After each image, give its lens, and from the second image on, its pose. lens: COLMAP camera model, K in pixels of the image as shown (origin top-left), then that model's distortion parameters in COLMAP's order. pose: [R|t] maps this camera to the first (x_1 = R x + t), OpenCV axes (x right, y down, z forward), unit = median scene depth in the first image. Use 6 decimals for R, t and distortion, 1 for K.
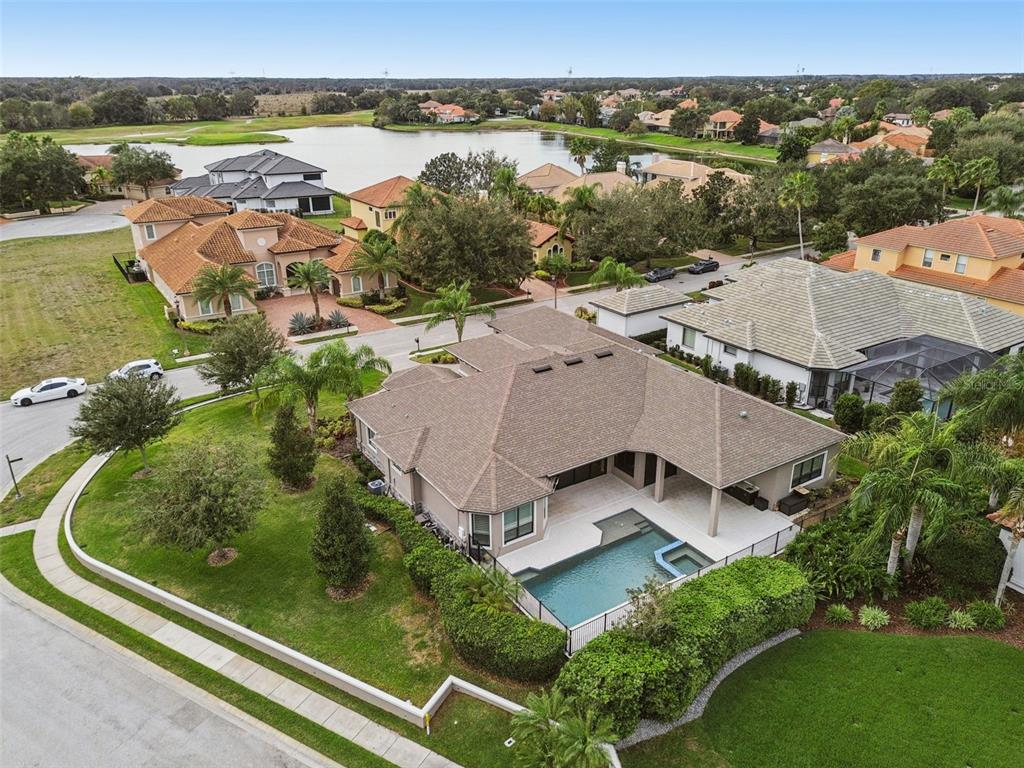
lens RADIAL K [[734.6, 0, 512.0], [0, 734.6, 384.0], [0, 0, 1]] dist [0.116673, -0.146566]
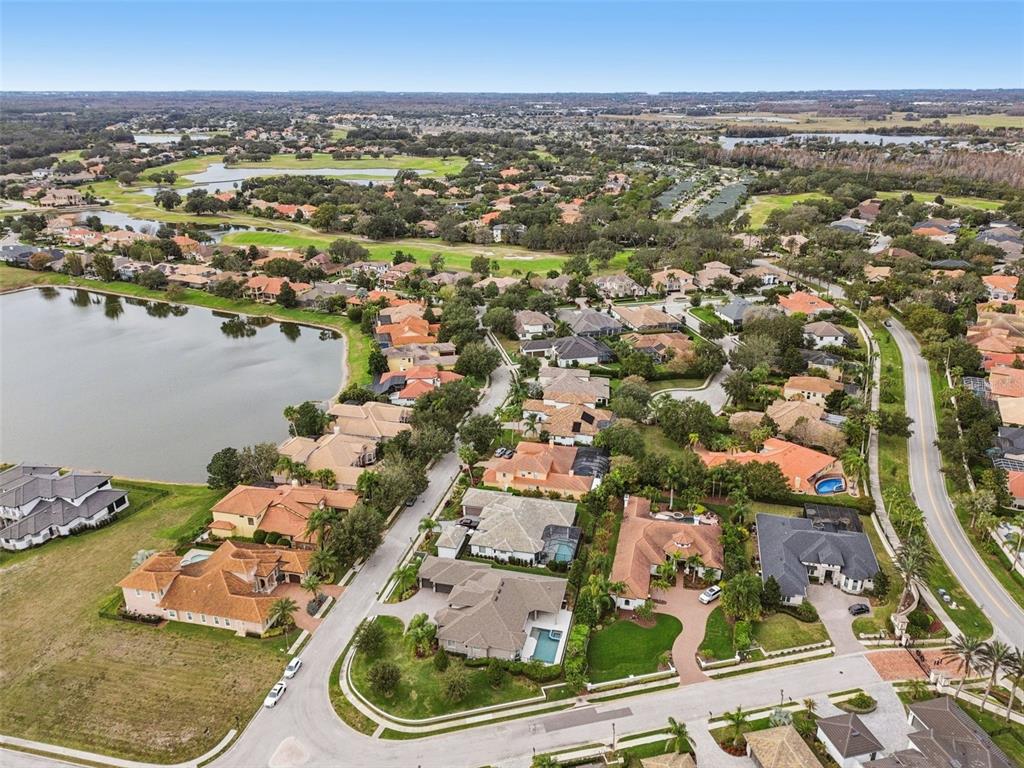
lens RADIAL K [[734.6, 0, 512.0], [0, 734.6, 384.0], [0, 0, 1]] dist [0.116673, -0.146566]
pose [[0.734607, -0.247870, 0.631596, -1.285829], [0.265836, 0.961604, 0.068189, -0.838593], [-0.624247, 0.117809, 0.772293, -1.243513]]
